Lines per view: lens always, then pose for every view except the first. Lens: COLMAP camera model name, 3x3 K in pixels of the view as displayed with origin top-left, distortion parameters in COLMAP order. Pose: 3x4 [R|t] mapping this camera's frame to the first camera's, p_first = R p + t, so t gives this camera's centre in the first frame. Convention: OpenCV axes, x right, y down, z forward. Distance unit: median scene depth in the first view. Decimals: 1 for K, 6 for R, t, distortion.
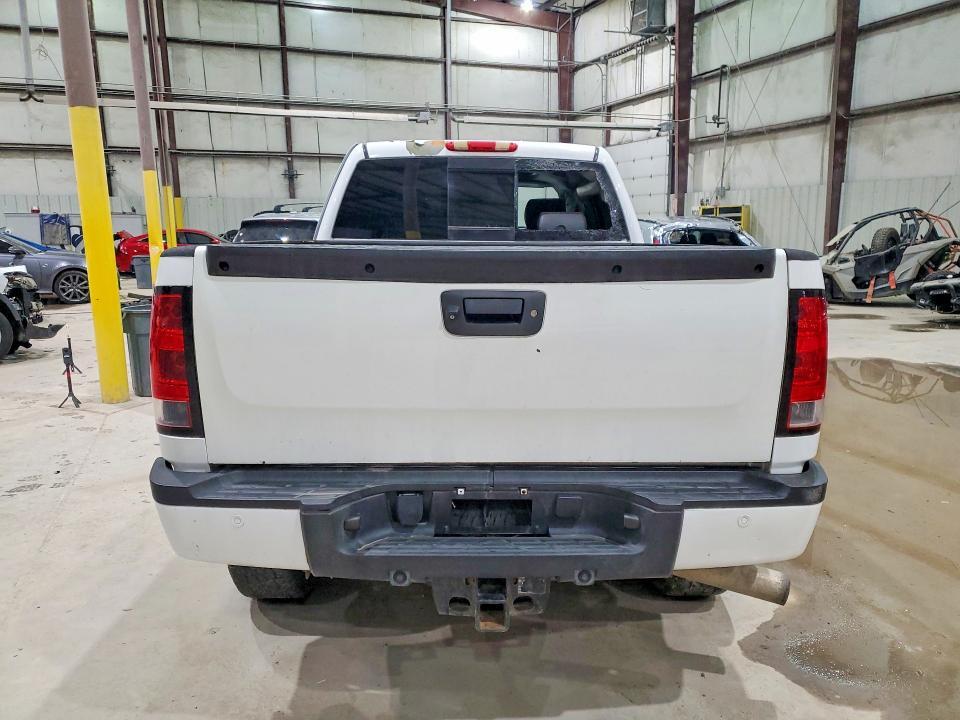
lens RADIAL K [[740.6, 0, 480.0], [0, 740.6, 360.0], [0, 0, 1]] dist [0.014898, 0.001925]
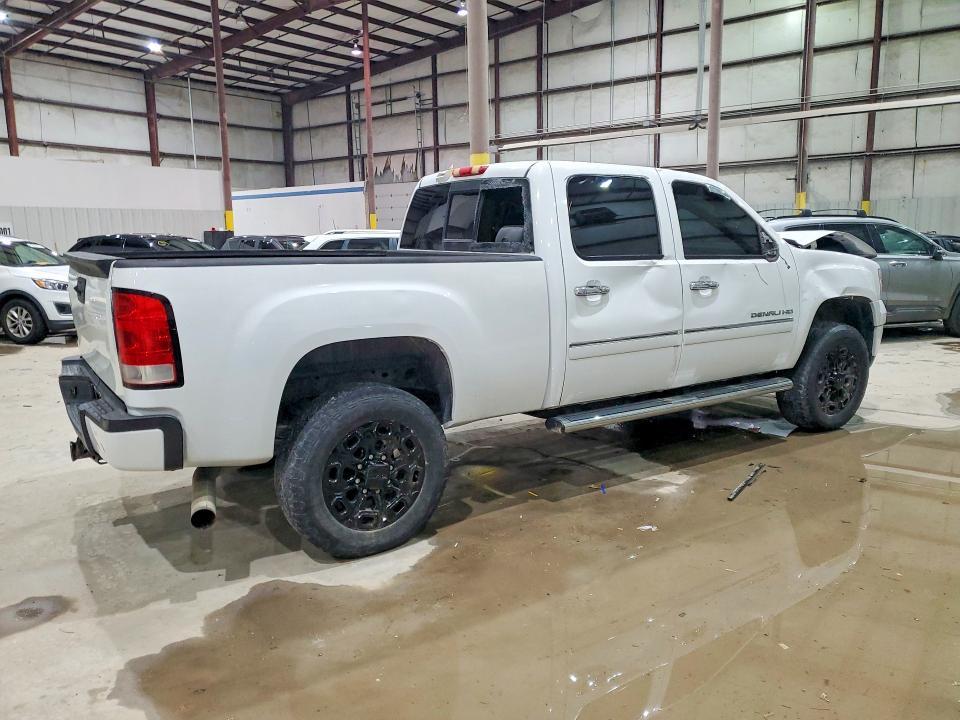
lens RADIAL K [[740.6, 0, 480.0], [0, 740.6, 360.0], [0, 0, 1]] dist [0.014898, 0.001925]
pose [[0.526262, 0.132002, -0.840014, 0.375389], [-0.135585, 0.988265, 0.070355, -0.028138], [0.839443, 0.076868, 0.537983, 0.146711]]
